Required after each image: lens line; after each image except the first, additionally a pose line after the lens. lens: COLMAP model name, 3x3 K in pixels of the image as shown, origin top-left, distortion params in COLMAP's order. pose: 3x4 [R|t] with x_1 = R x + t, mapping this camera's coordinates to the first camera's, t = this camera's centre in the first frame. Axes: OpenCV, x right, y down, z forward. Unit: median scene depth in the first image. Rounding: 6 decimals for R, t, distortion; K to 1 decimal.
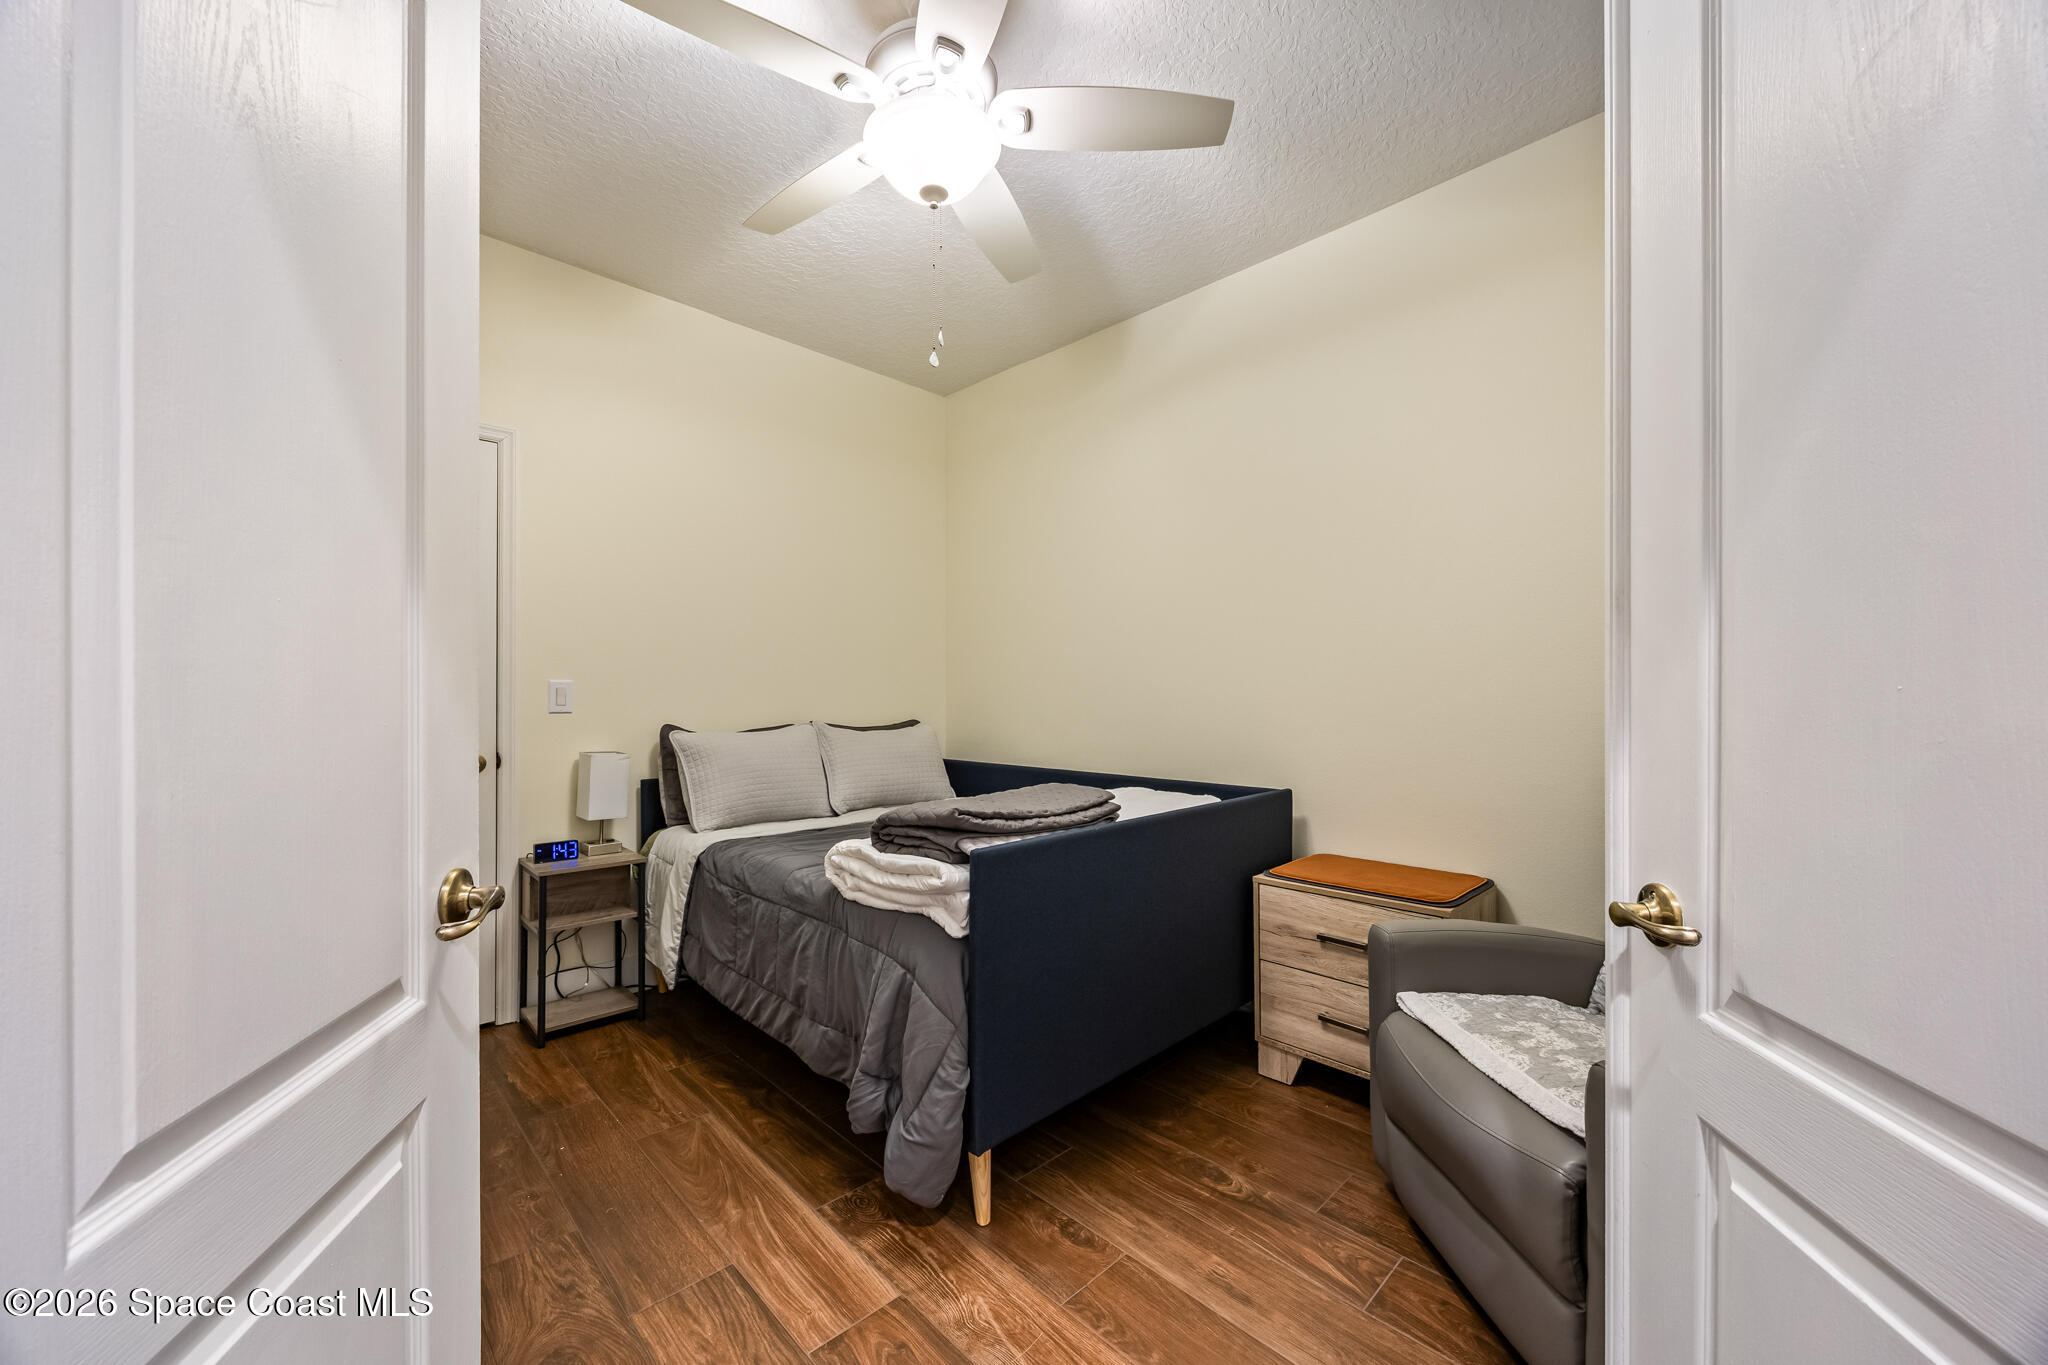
lens RADIAL K [[786.3, 0, 1027.8], [0, 786.3, 691.8], [0, 0, 1]] dist [-0.003410, -0.000229]
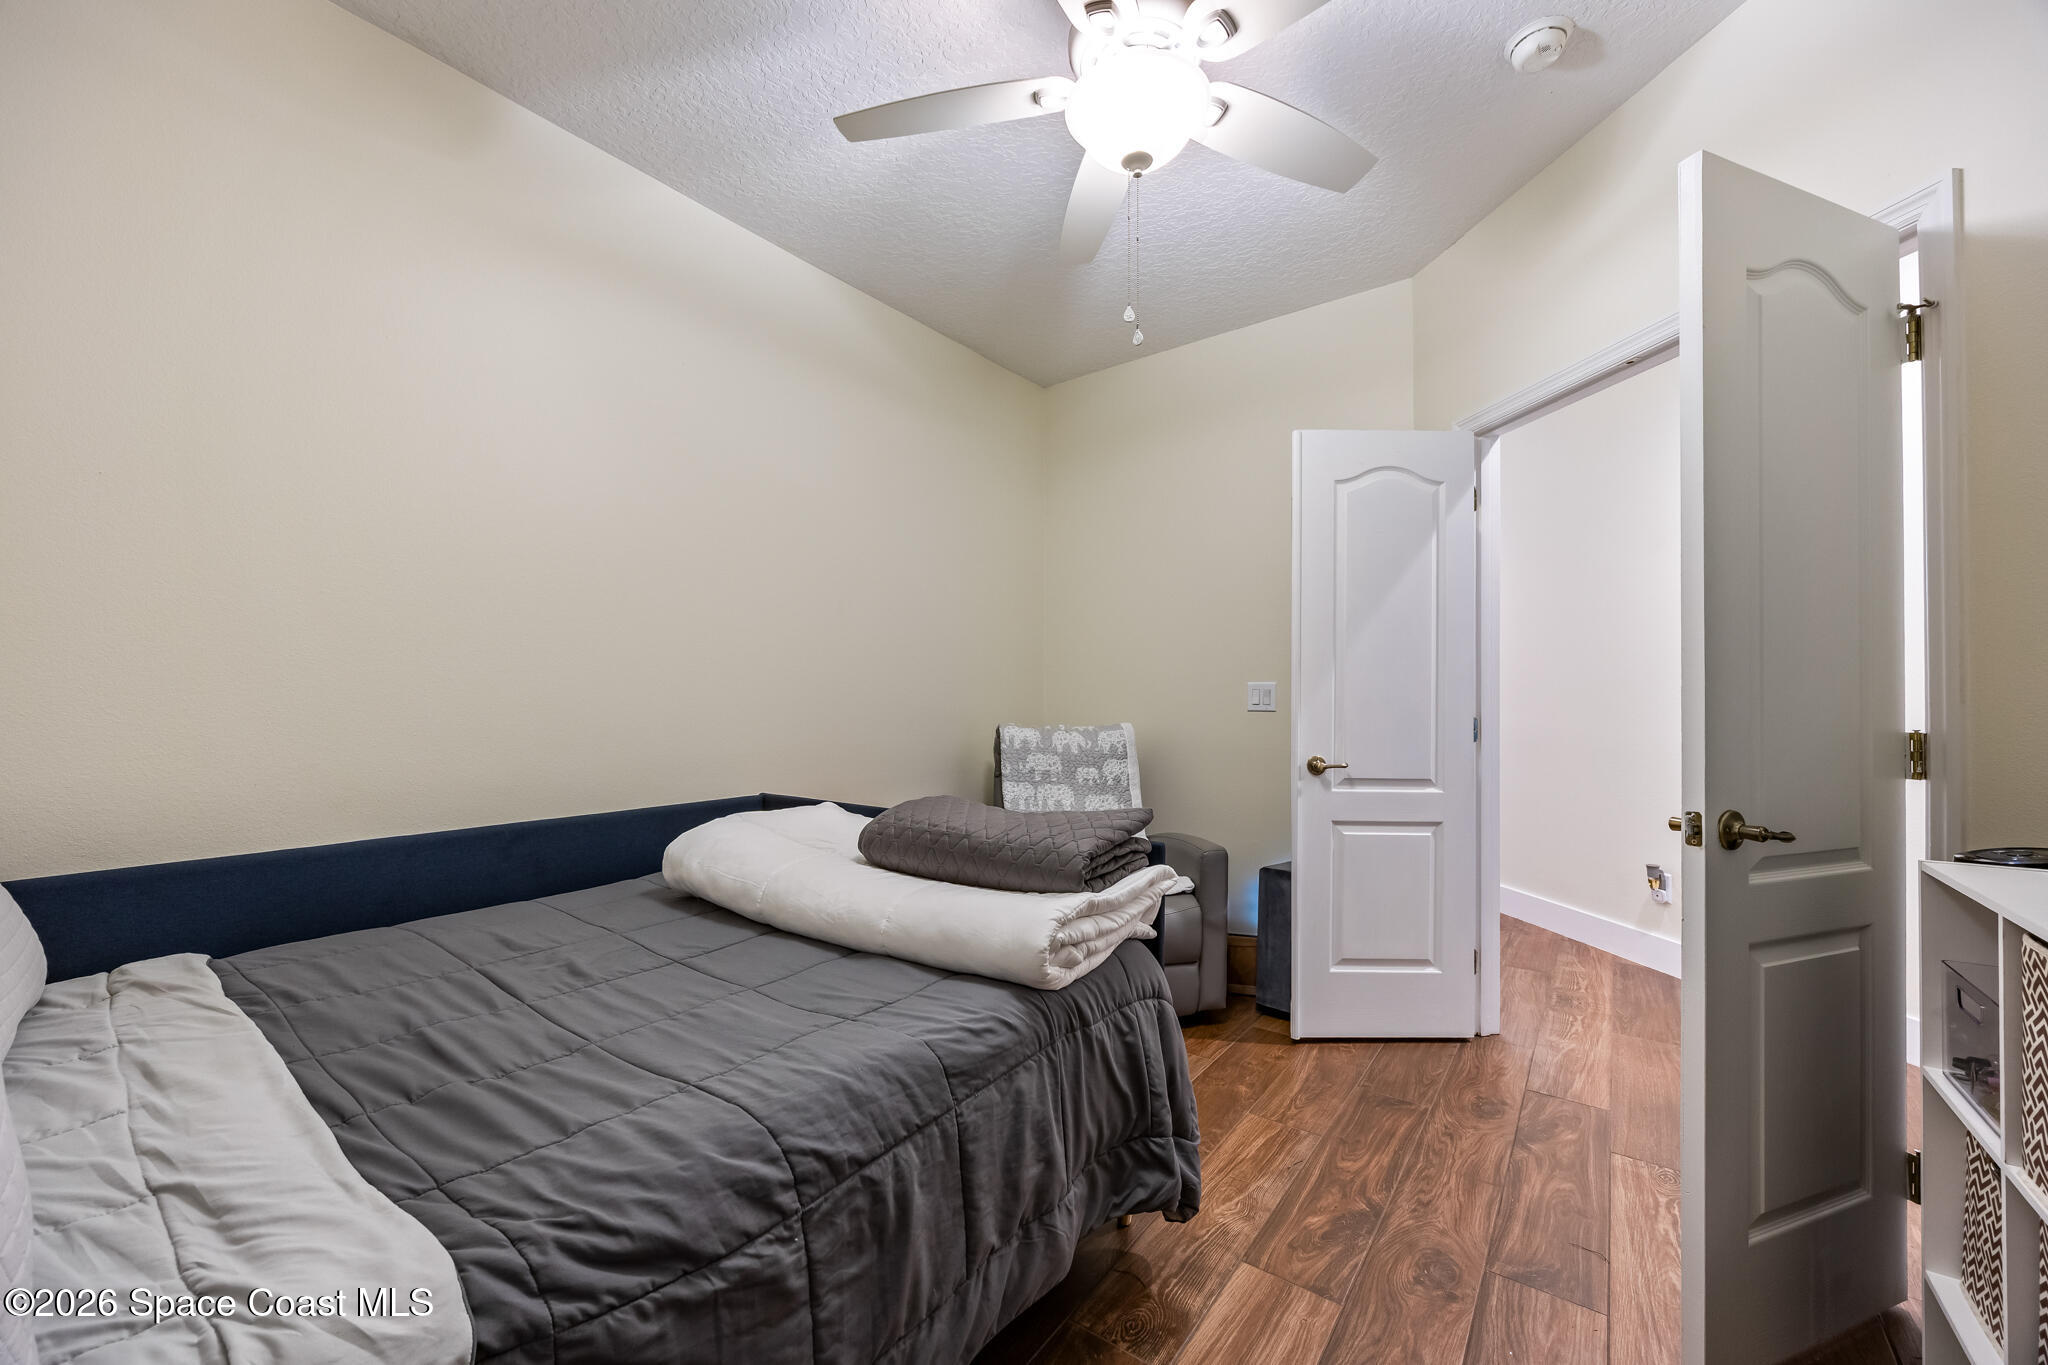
lens RADIAL K [[786.3, 0, 1023.5], [0, 786.3, 690.4], [0, 0, 1]] dist [-0.003410, -0.000229]
pose [[-0.159963, 0.001141, 0.987122, -1.161050], [-0.009350, 0.999953, -0.002671, 0.004287], [-0.987079, -0.009657, -0.159945, 1.468401]]
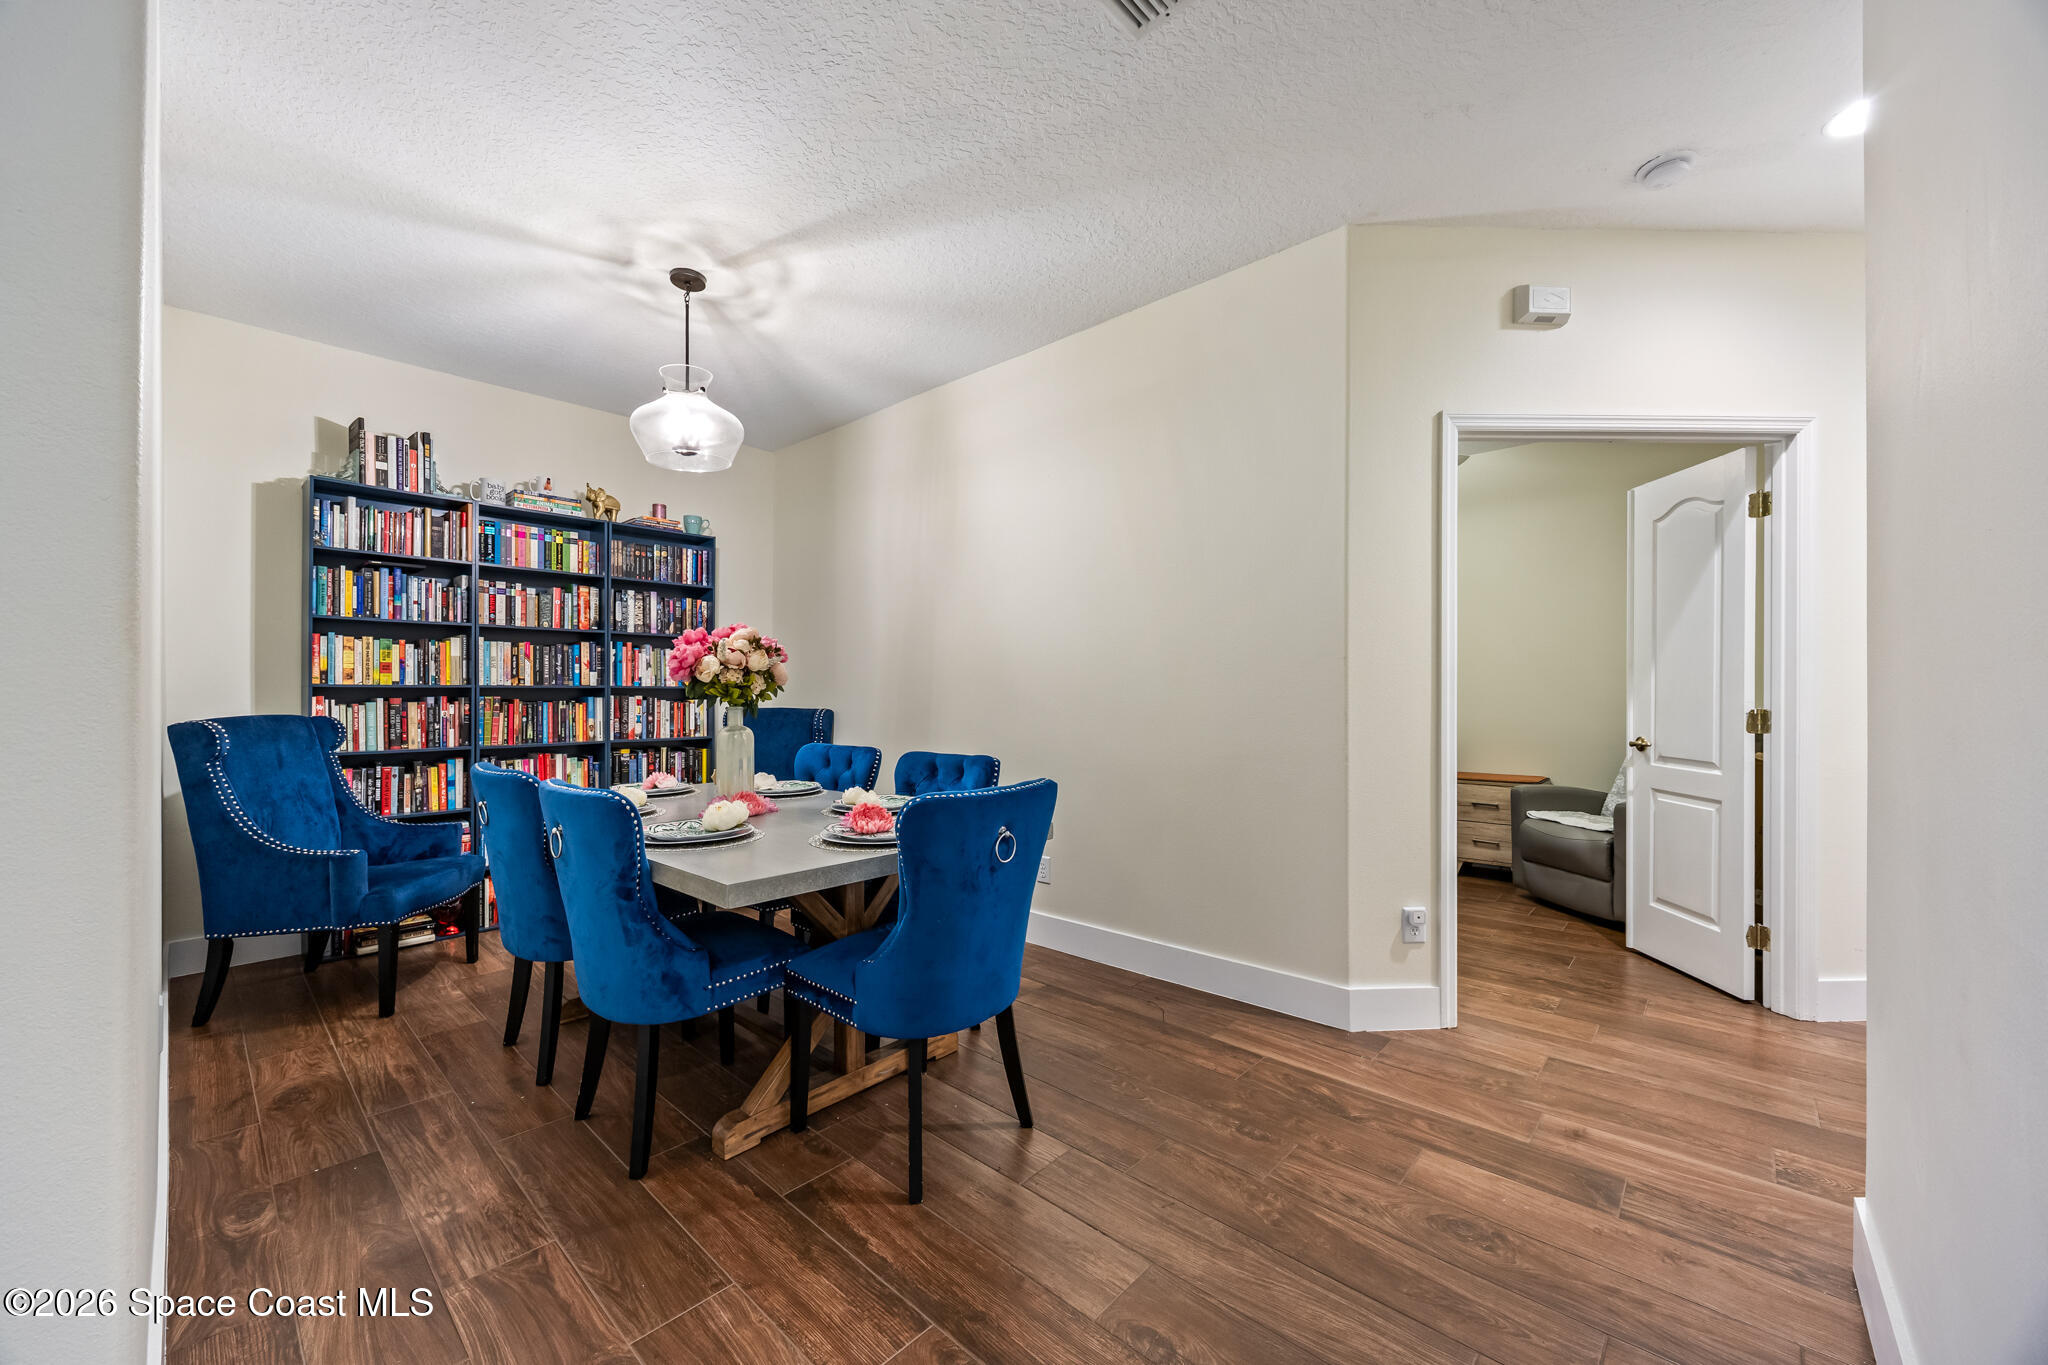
lens RADIAL K [[786.3, 0, 1023.4], [0, 786.3, 685.4], [0, 0, 1]] dist [-0.003410, -0.000229]
pose [[0.997612, -0.004573, 0.068909, -1.472685], [0.004844, 0.999981, -0.003771, -0.008106], [-0.068890, 0.004095, 0.997616, -1.568792]]
